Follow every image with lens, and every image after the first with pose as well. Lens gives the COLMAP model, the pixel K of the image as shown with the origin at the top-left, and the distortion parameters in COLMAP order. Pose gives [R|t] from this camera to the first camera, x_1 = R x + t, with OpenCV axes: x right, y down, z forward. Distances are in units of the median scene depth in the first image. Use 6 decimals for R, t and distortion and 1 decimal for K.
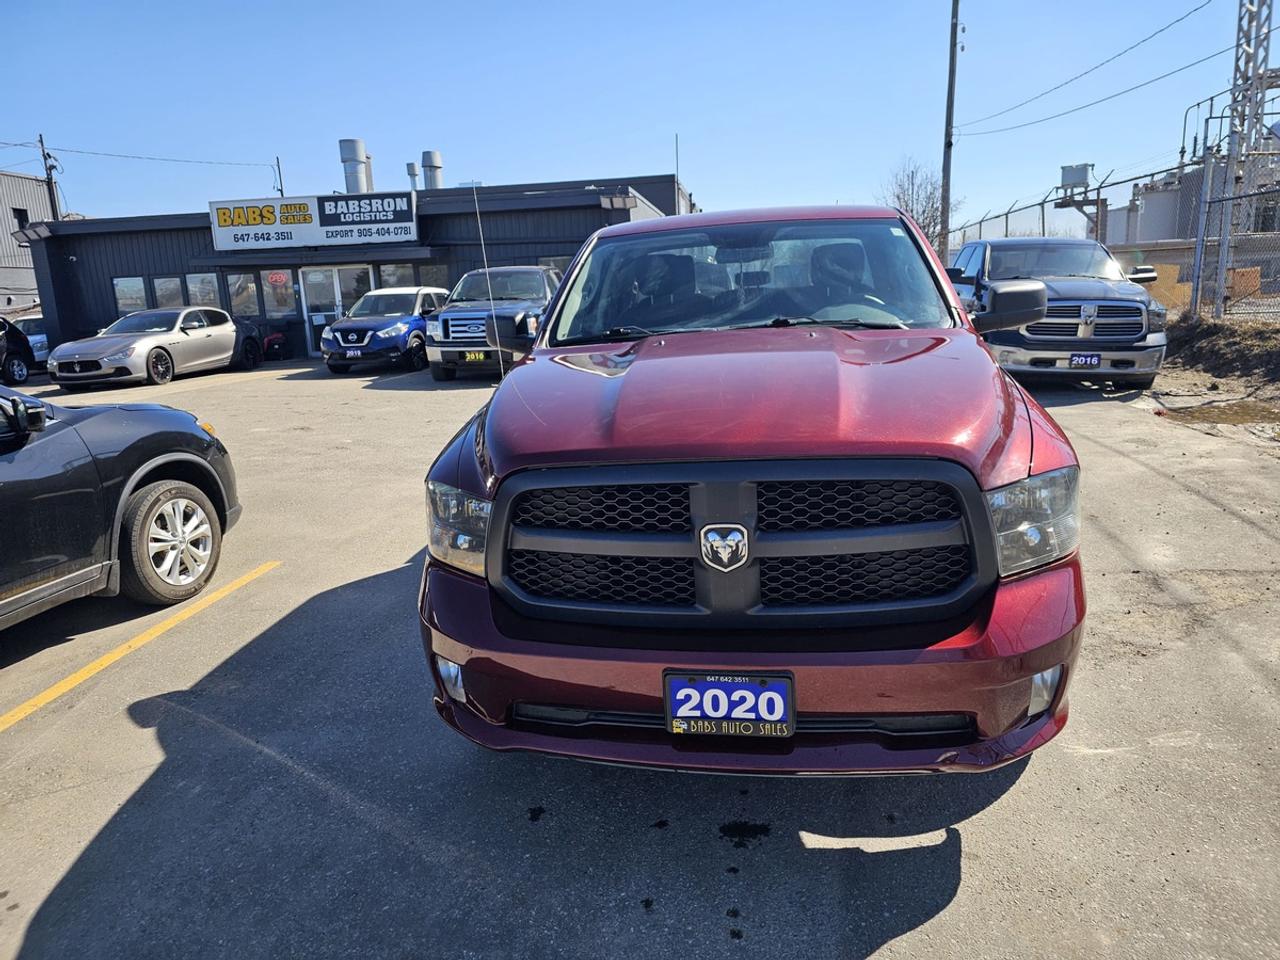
lens RADIAL K [[873.4, 0, 647.9], [0, 873.4, 467.5], [0, 0, 1]] dist [0.061933, -0.054146]
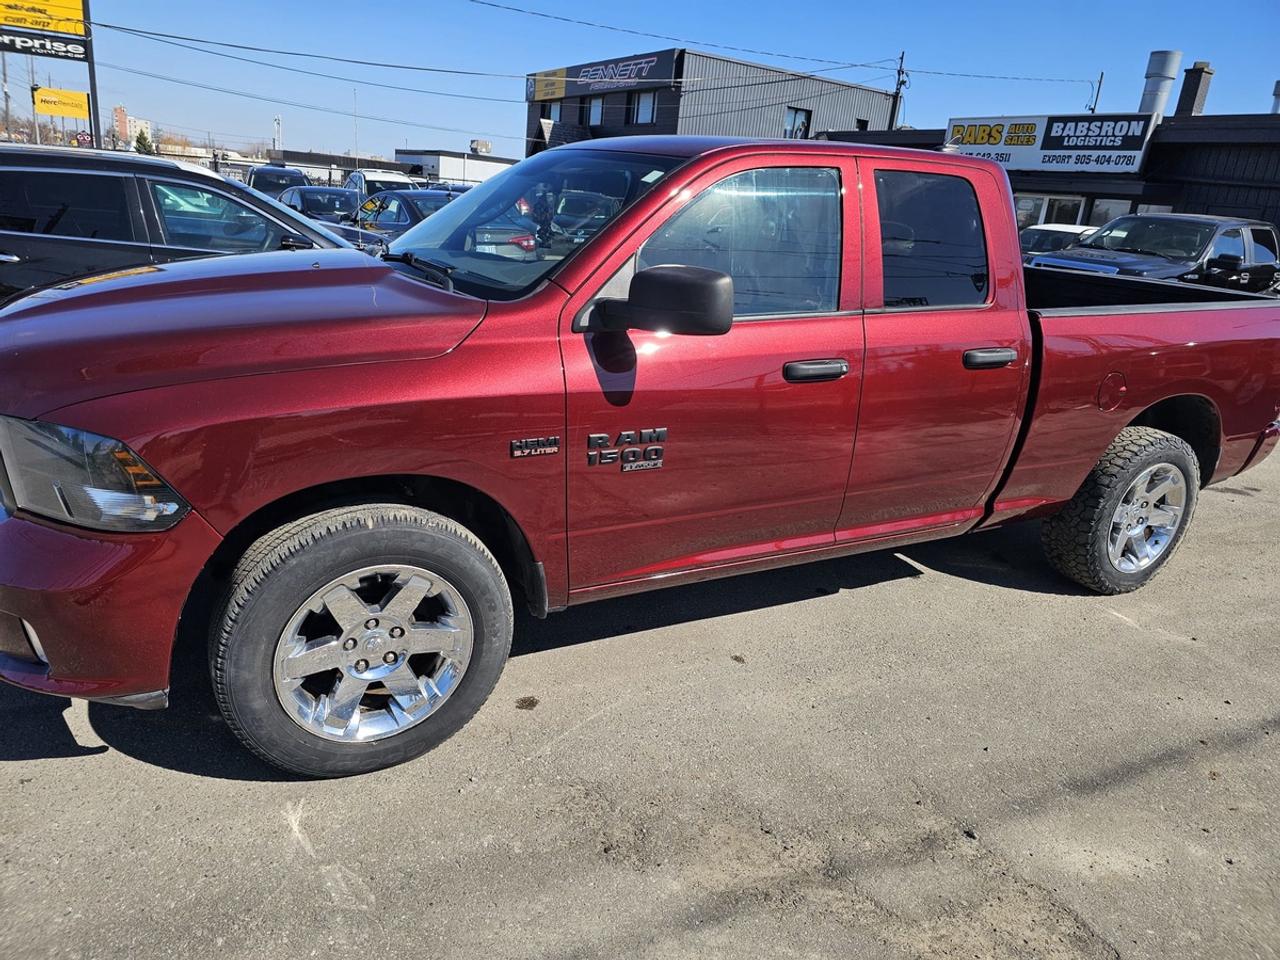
lens RADIAL K [[873.4, 0, 633.2], [0, 873.4, 471.5], [0, 0, 1]] dist [0.061933, -0.054146]
pose [[0.575108, 0.342399, -0.742976, 0.189621], [-0.277395, 0.936012, 0.216639, -0.040173], [0.769612, 0.081507, 0.633289, 0.110971]]
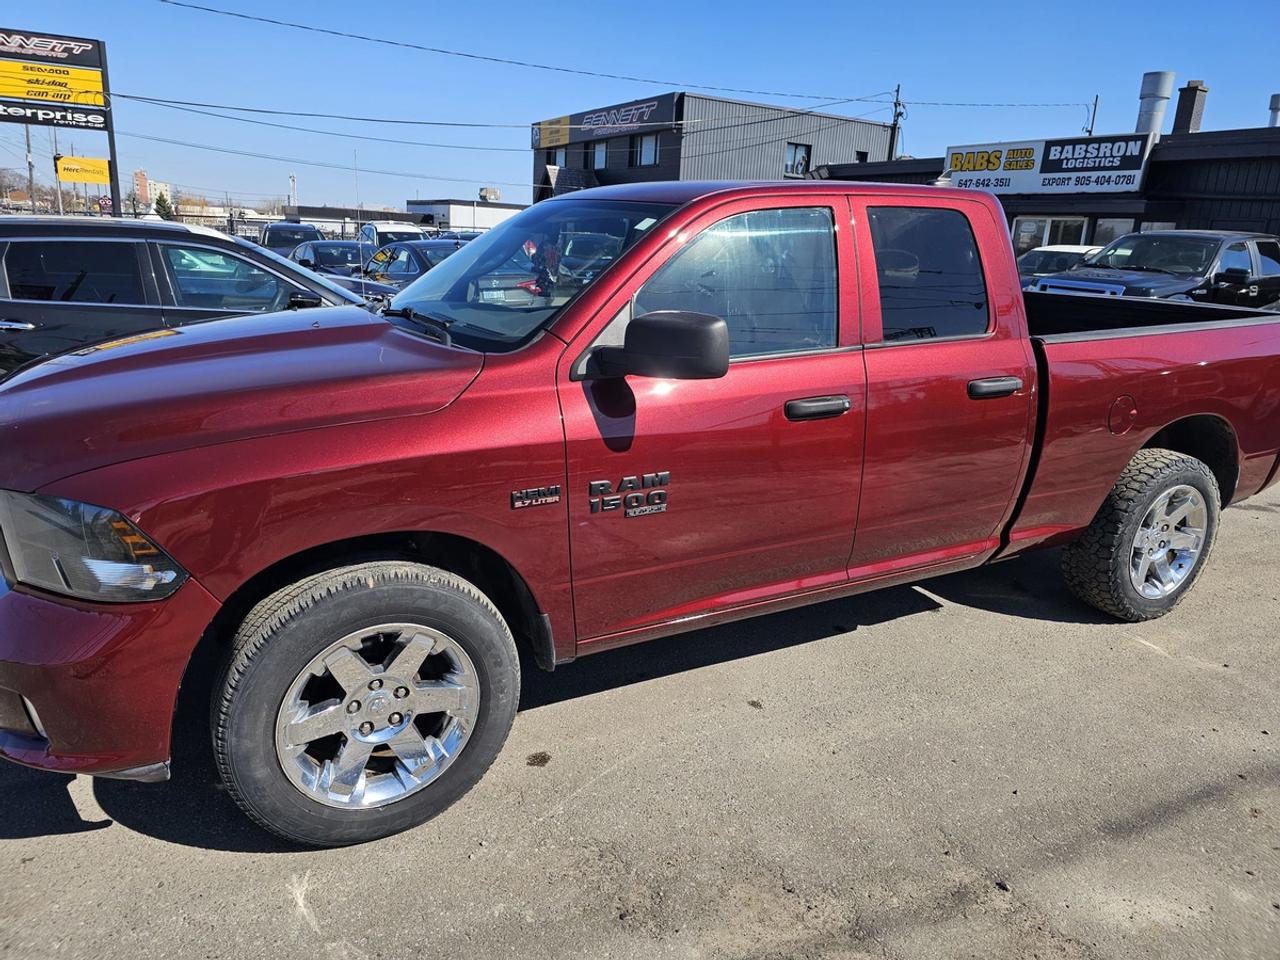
lens RADIAL K [[873.4, 0, 634.9], [0, 873.4, 455.5], [0, 0, 1]] dist [0.061933, -0.054146]
pose [[0.573578, 0.277180, -0.770830, 0.189350], [-0.237180, 0.956899, 0.167601, -0.042503], [0.784062, 0.086694, 0.614598, 0.113637]]
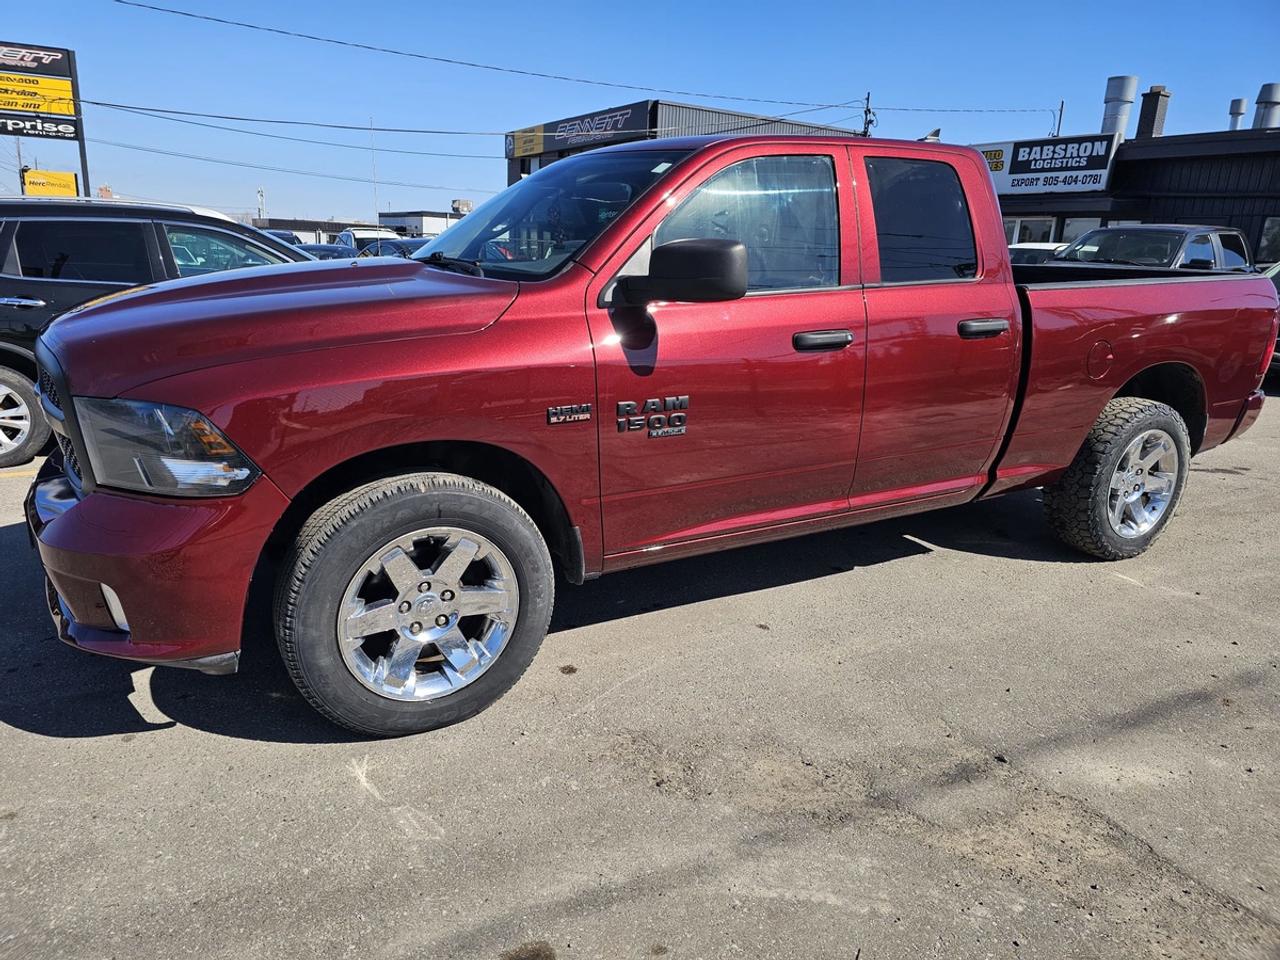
lens RADIAL K [[873.4, 0, 628.0], [0, 873.4, 471.4], [0, 0, 1]] dist [0.061933, -0.054146]
pose [[0.594058, 0.270857, -0.757451, 0.197529], [-0.228922, 0.959598, 0.163603, -0.026686], [0.771162, 0.076208, 0.632062, 0.100936]]
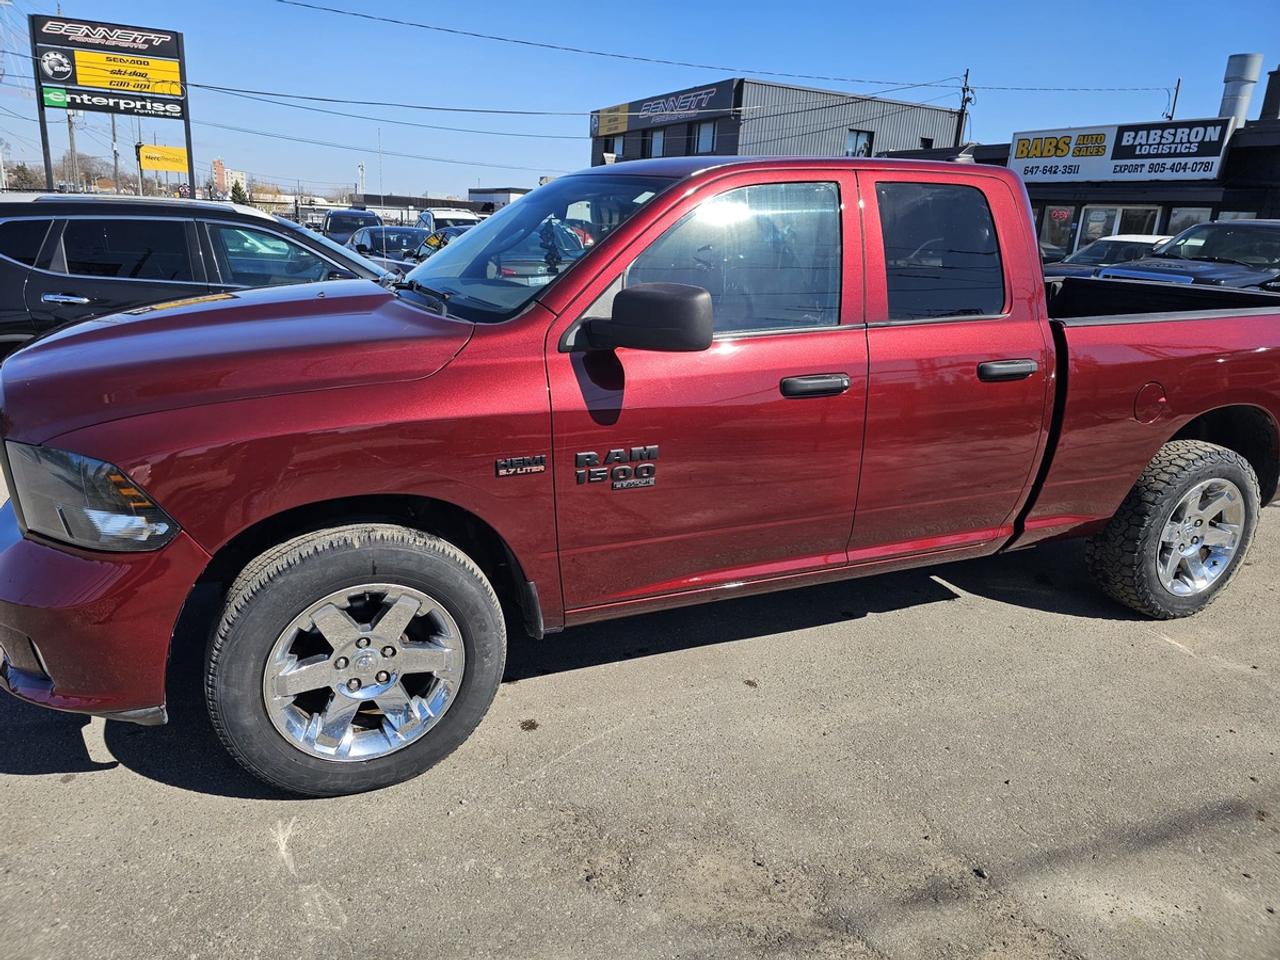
lens RADIAL K [[873.4, 0, 625.8], [0, 873.4, 455.7], [0, 0, 1]] dist [0.061933, -0.054146]
pose [[0.508166, 0.299472, -0.807517, 0.196889], [-0.247734, 0.948801, 0.195971, -0.042456], [0.824861, 0.100463, 0.556338, 0.122515]]
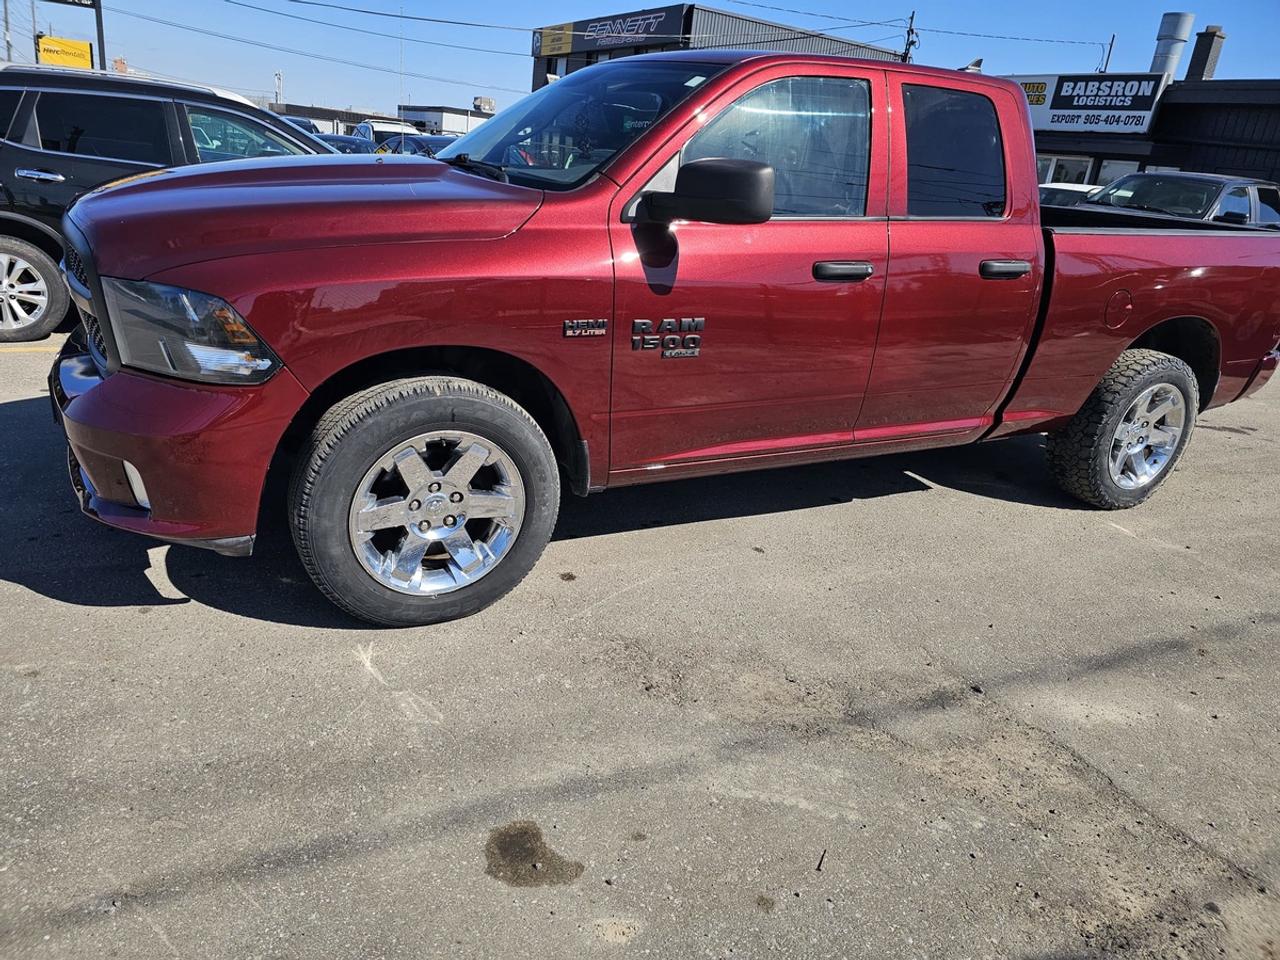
lens RADIAL K [[873.4, 0, 625.2], [0, 873.4, 461.7], [0, 0, 1]] dist [0.061933, -0.054146]
pose [[0.565498, 0.372612, -0.735780, 0.199392], [-0.293265, 0.924667, 0.242873, -0.026740], [0.770849, 0.078435, 0.632171, 0.098475]]
